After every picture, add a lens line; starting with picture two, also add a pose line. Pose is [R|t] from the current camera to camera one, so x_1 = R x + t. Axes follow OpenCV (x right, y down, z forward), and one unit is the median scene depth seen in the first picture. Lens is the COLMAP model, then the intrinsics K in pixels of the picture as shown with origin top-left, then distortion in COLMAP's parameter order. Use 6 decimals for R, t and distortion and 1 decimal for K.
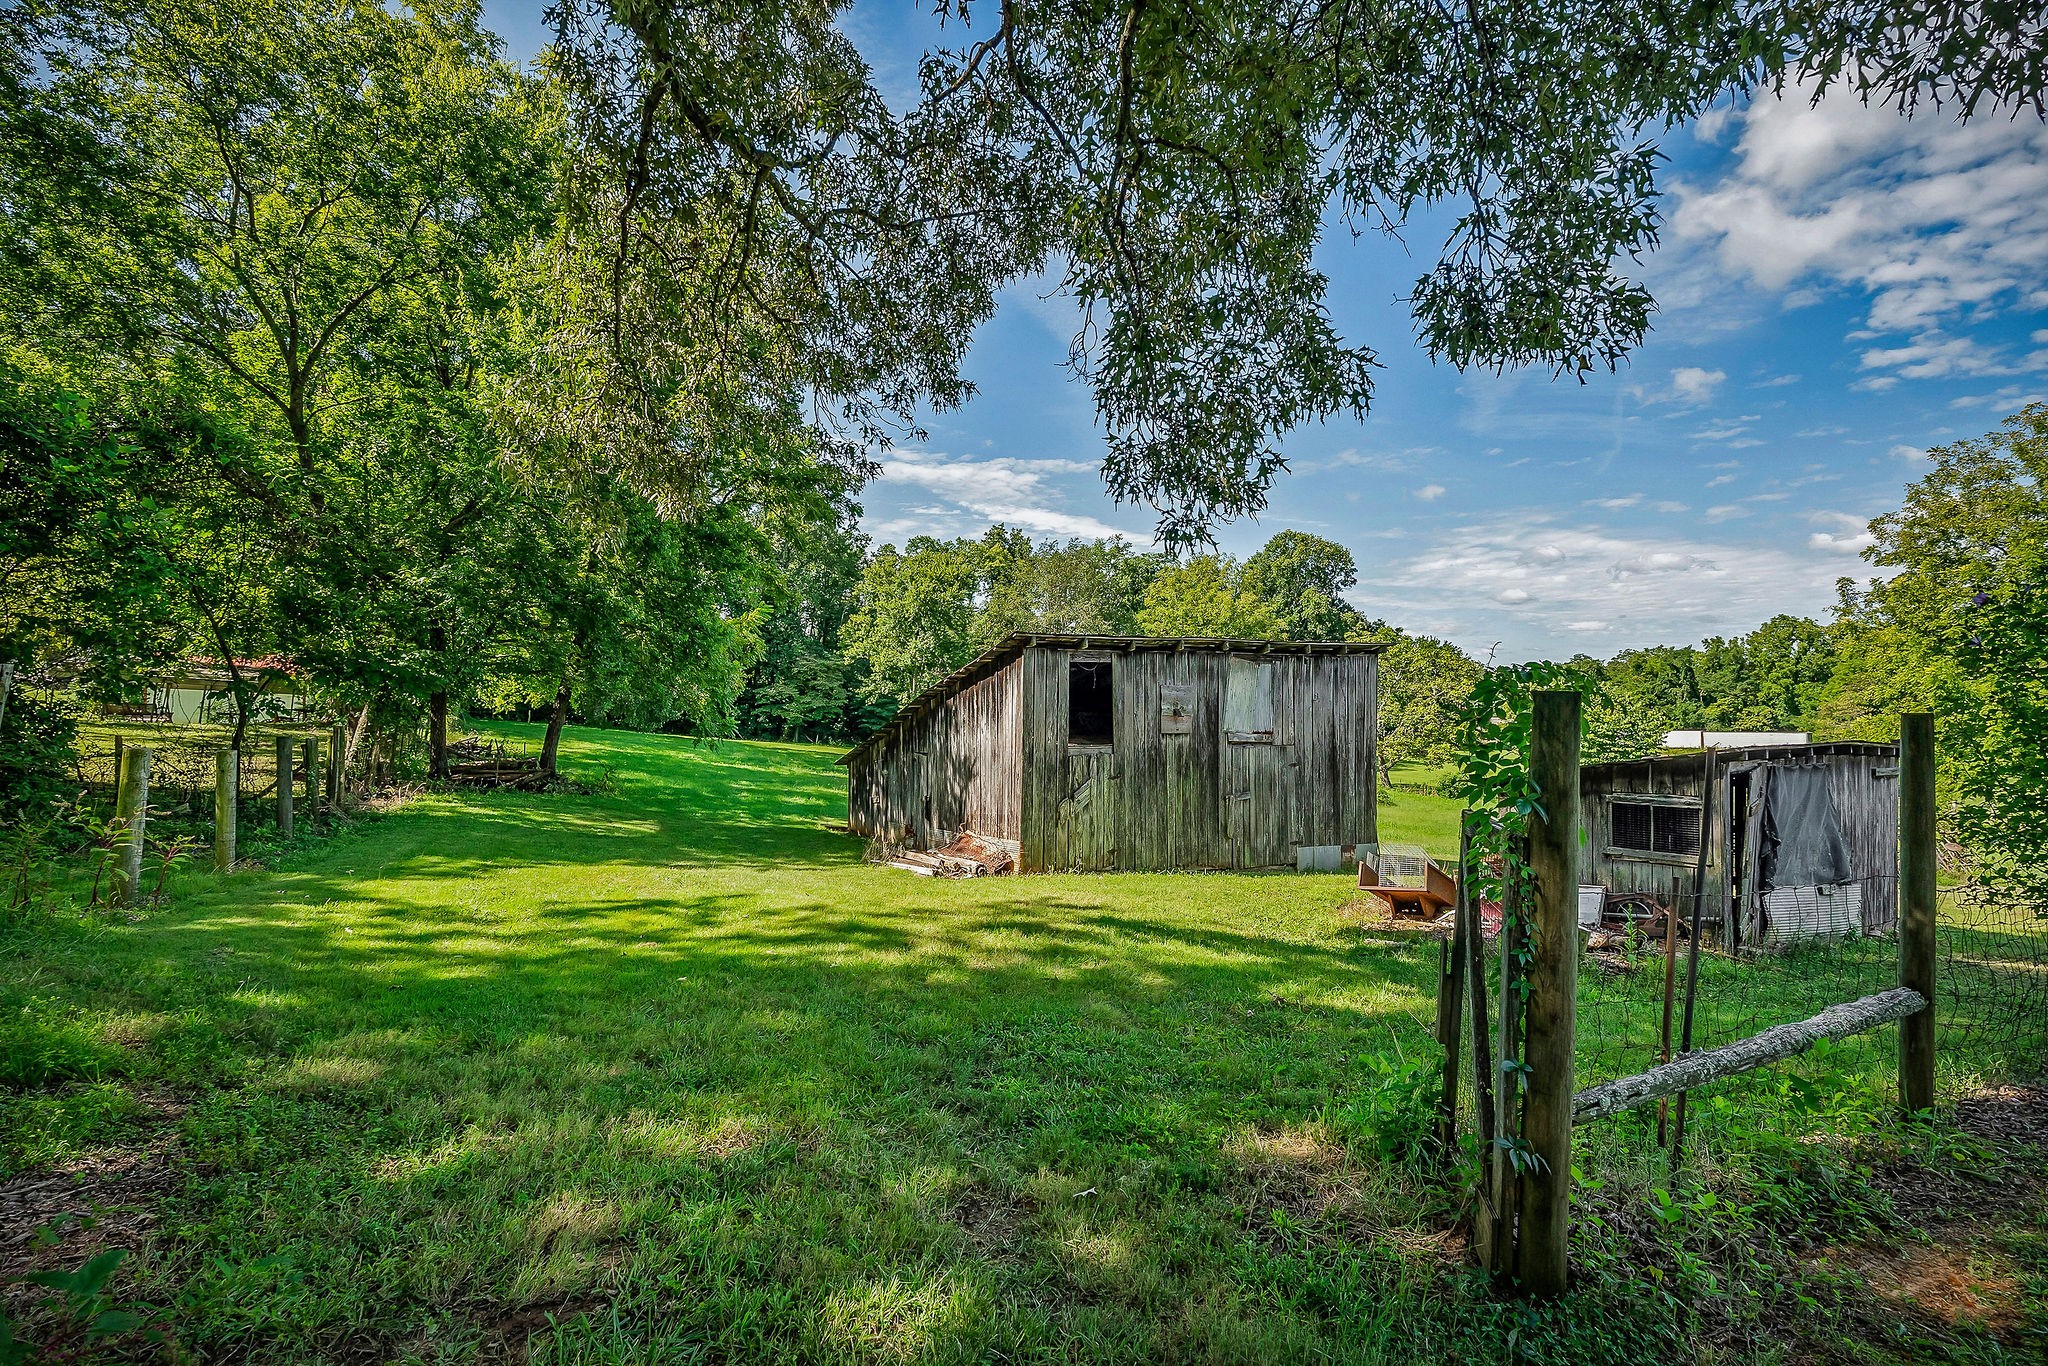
lens RADIAL K [[865.9, 0, 968.5], [0, 865.9, 690.1], [0, 0, 1]] dist [0.000714, -0.000065]
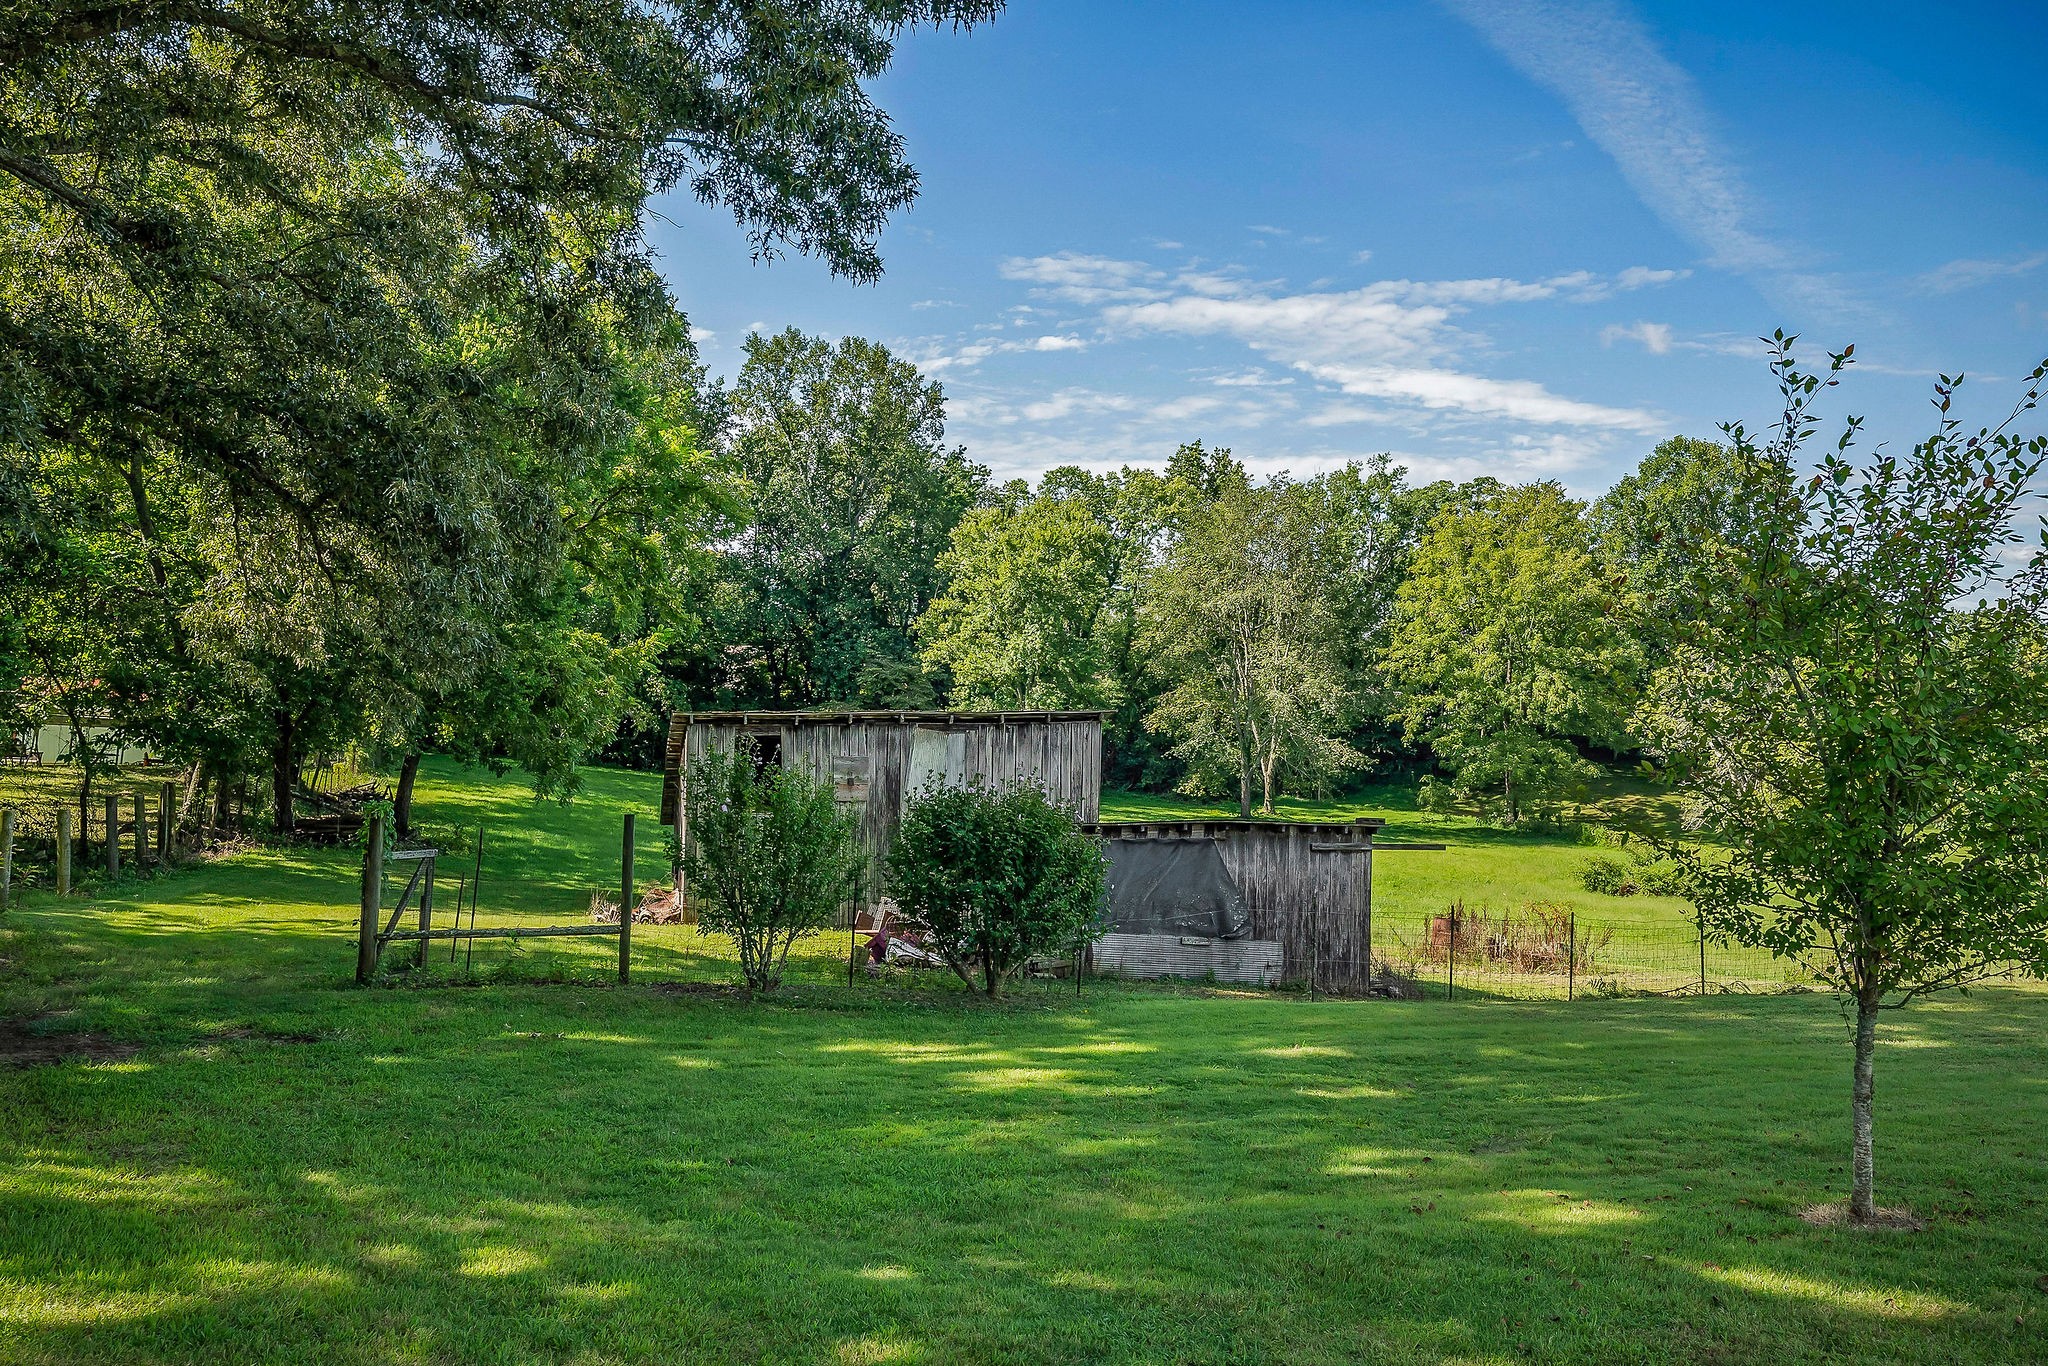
lens RADIAL K [[1573.5, 0, 1044.8], [0, 1573.5, 683.3], [0, 0, 1]] dist [0.005236, 0.002264]
pose [[0.982766, -0.000656, -0.184852, 0.146769], [0.000445, 0.999999, -0.001181, -0.016286], [0.184853, 0.001078, 0.982766, -0.149869]]
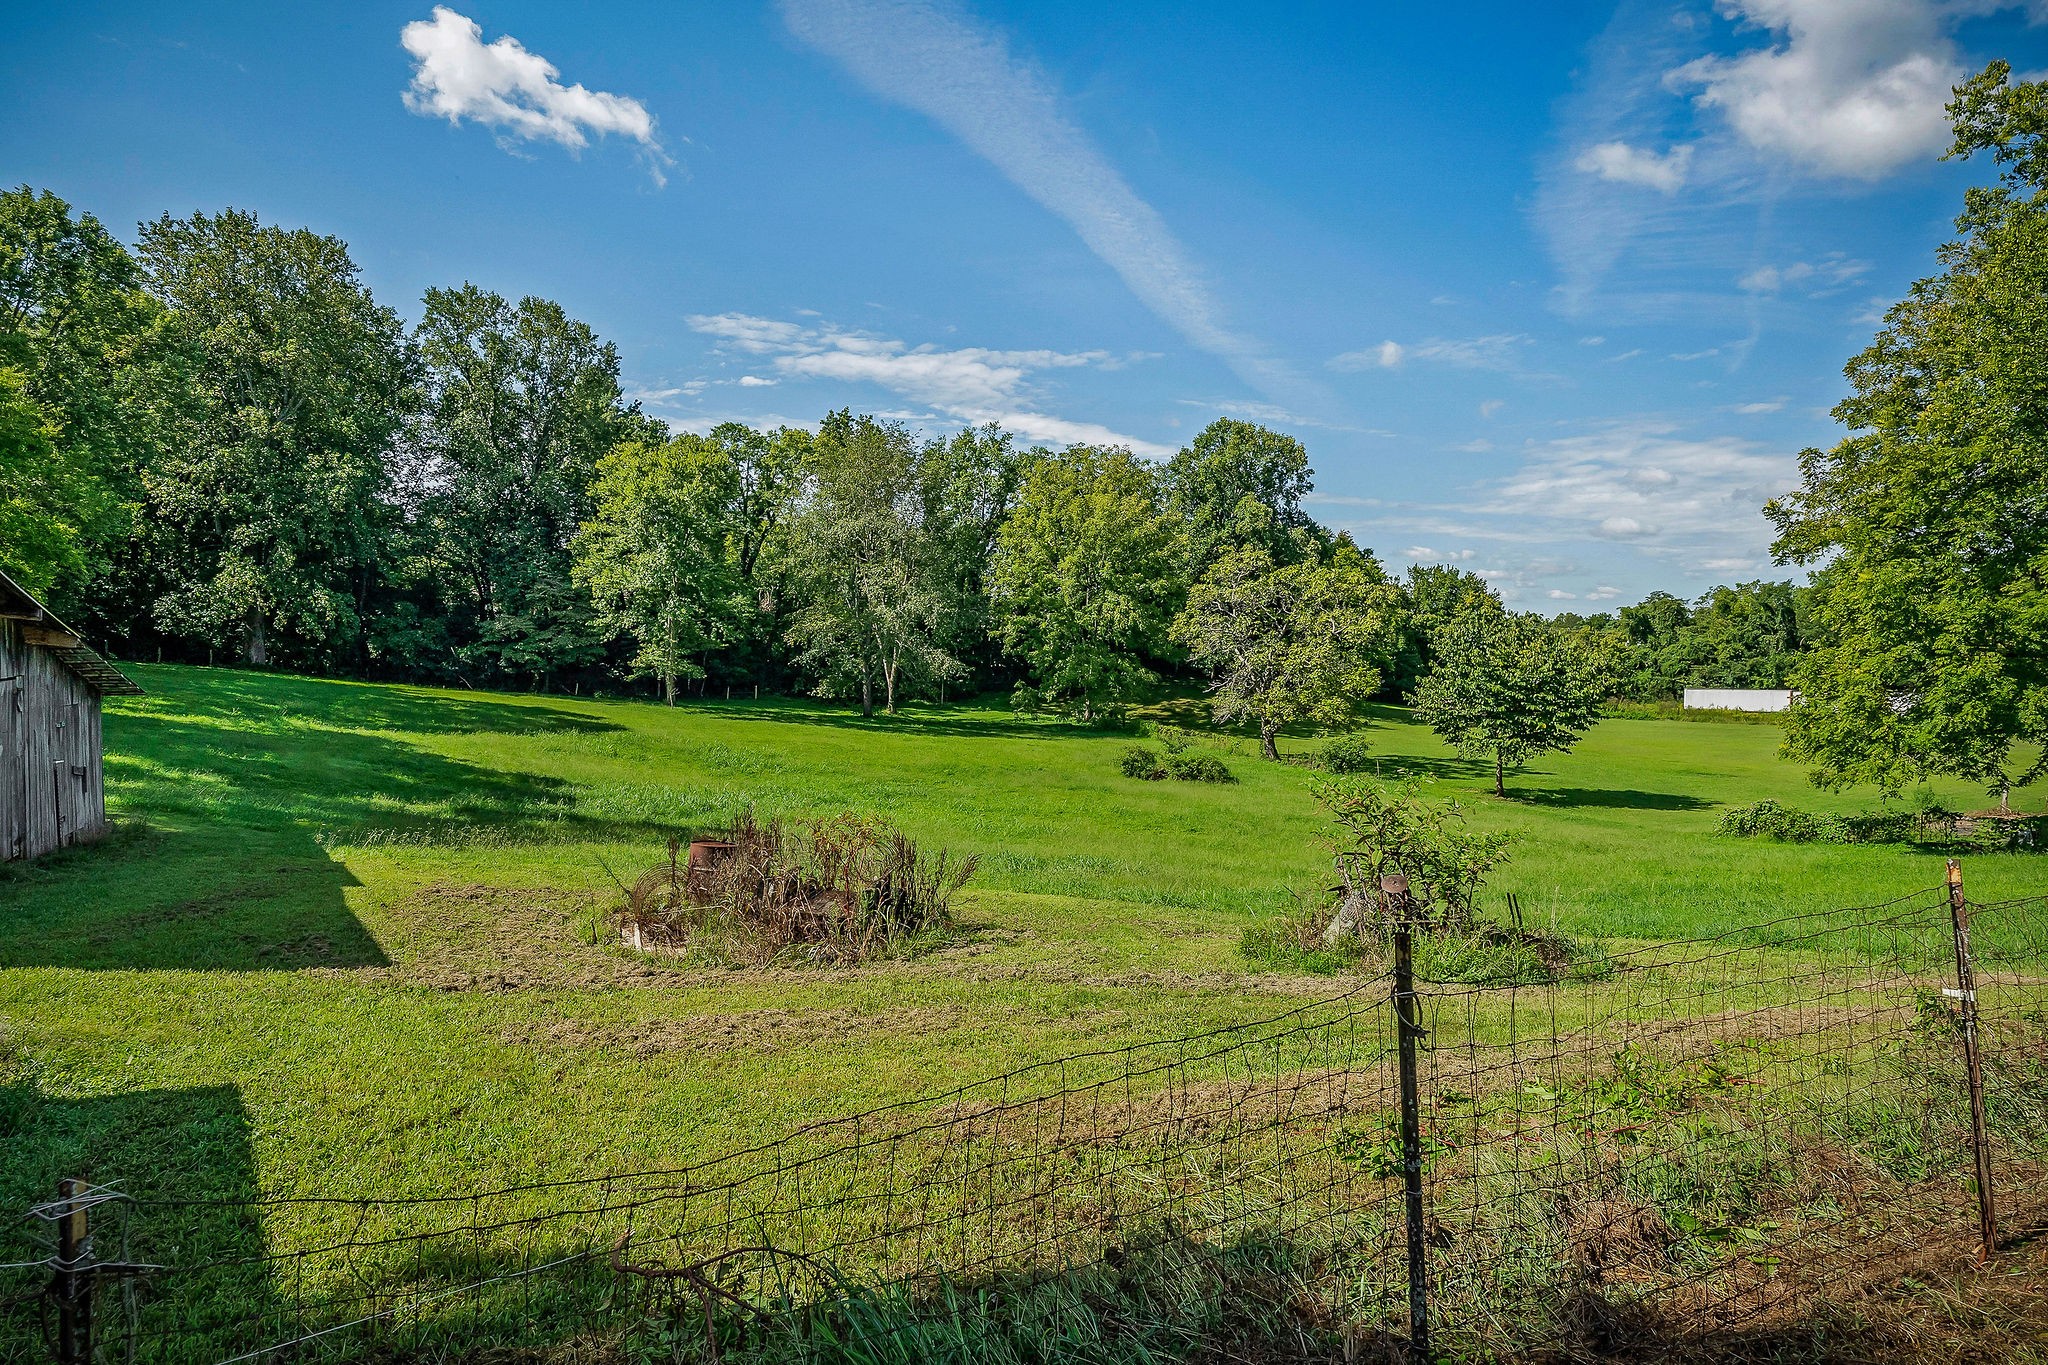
lens RADIAL K [[1020.7, 0, 1019.2], [0, 1020.7, 678.7], [0, 0, 1]] dist [-0.003777, -0.000353]
pose [[0.999895, 0.006313, -0.013054, 0.212767], [-0.005854, 0.999374, 0.034900, 0.012650], [0.013266, -0.034820, 0.999306, 0.104291]]
